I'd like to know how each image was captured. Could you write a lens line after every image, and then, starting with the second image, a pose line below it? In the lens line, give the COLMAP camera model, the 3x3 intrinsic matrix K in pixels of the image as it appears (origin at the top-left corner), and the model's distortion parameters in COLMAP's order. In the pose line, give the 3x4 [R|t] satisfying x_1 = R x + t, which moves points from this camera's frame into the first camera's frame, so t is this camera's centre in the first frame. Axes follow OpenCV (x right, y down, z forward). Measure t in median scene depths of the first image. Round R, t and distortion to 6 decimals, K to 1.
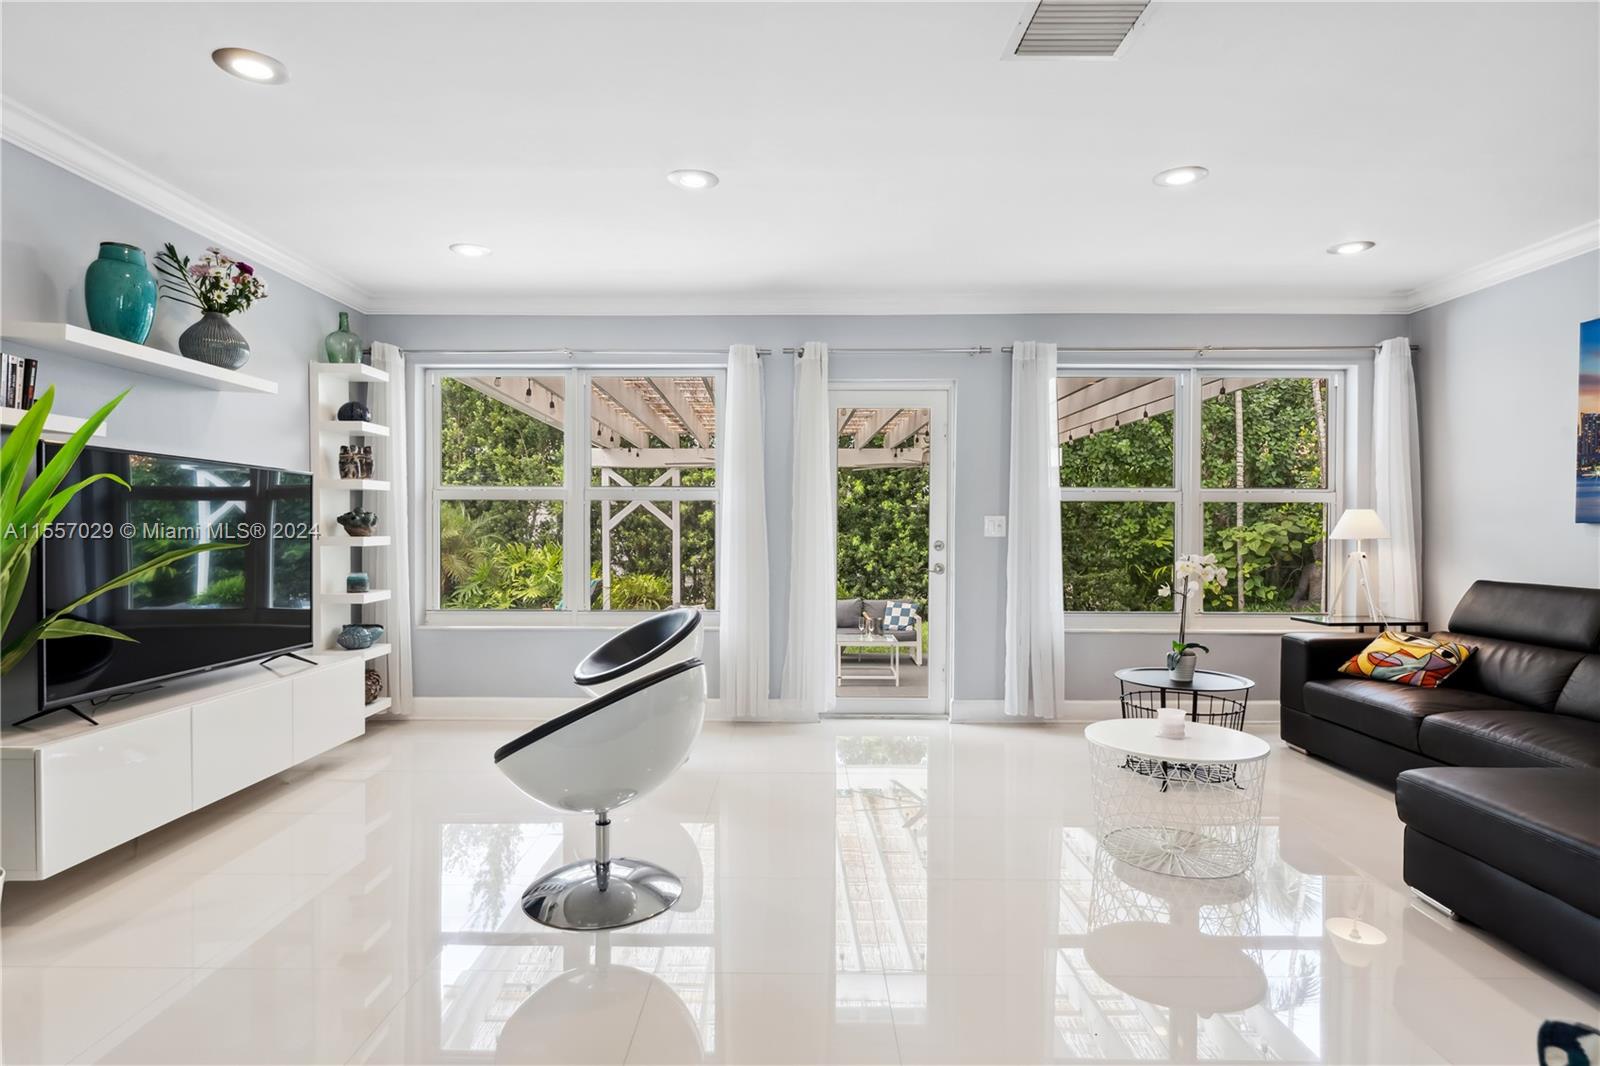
lens RADIAL K [[820.1, 0, 808.1], [0, 820.1, 536.1], [0, 0, 1]] dist [0.001062, -0.000742]
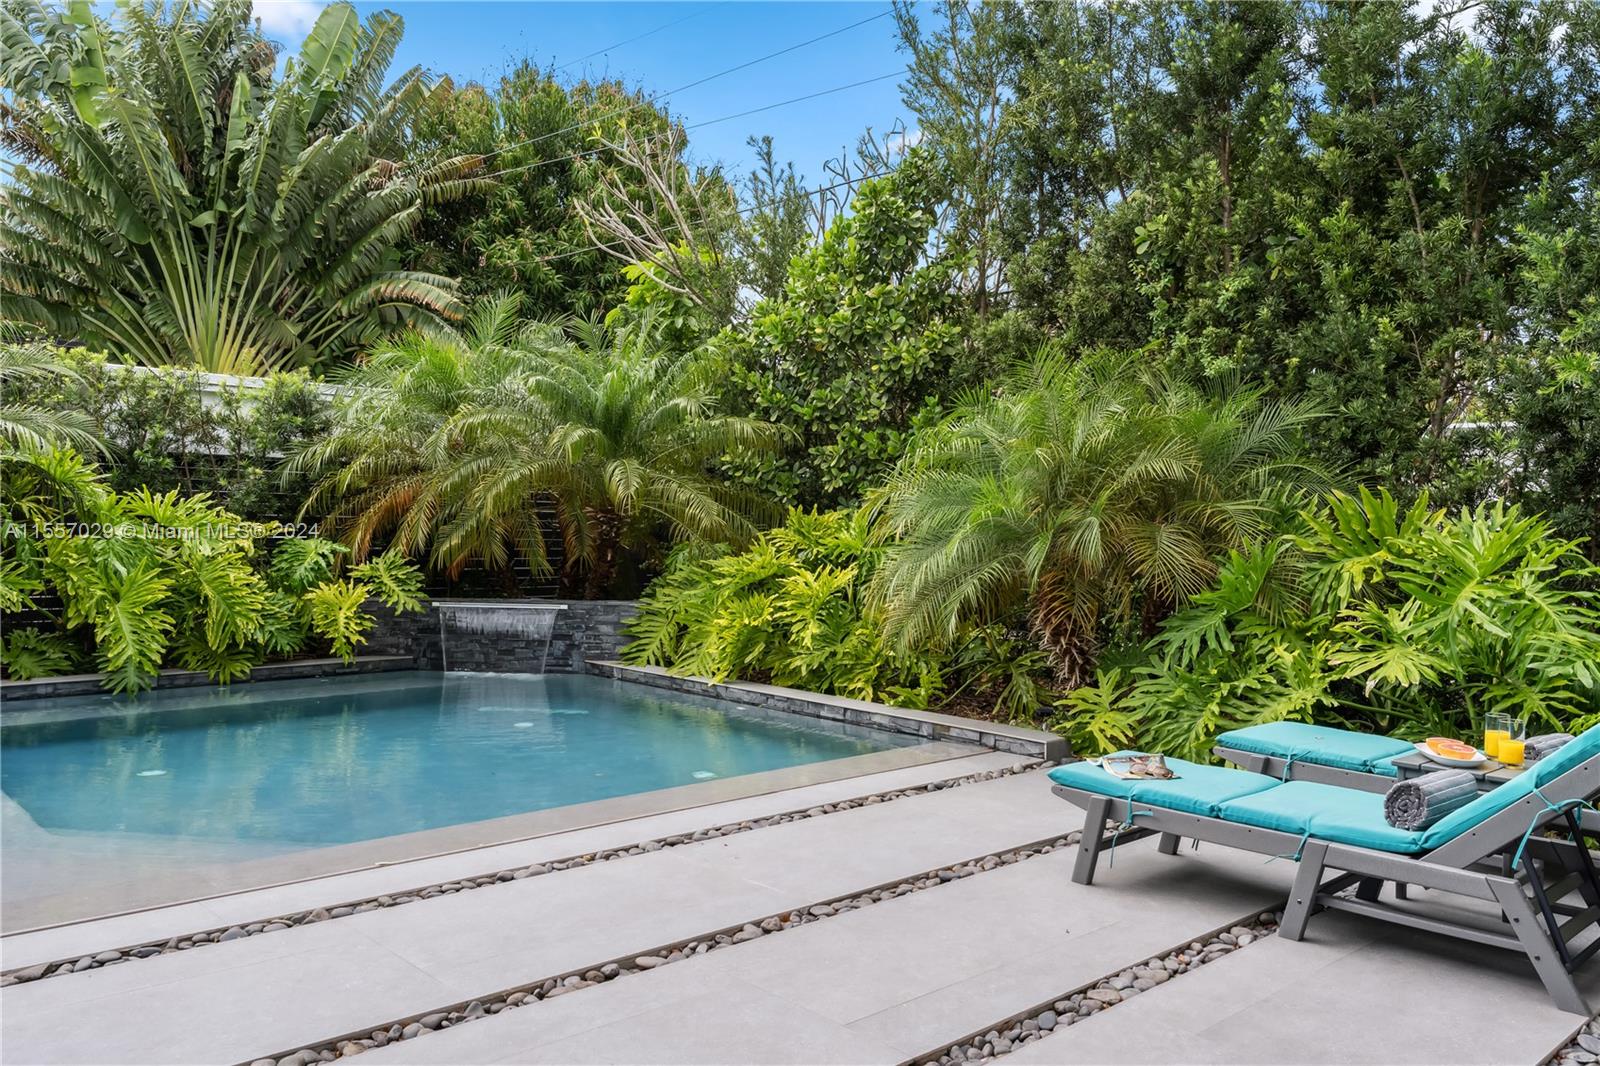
lens RADIAL K [[1338.6, 0, 798.5], [0, 1338.6, 535.1], [0, 0, 1]] dist [0.068716, 0.002387]
pose [[0.703005, 0.023767, -0.710787, -0.419322], [-0.019104, 0.999712, 0.014534, 0.063598], [0.710928, 0.003361, 0.703257, 1.442329]]
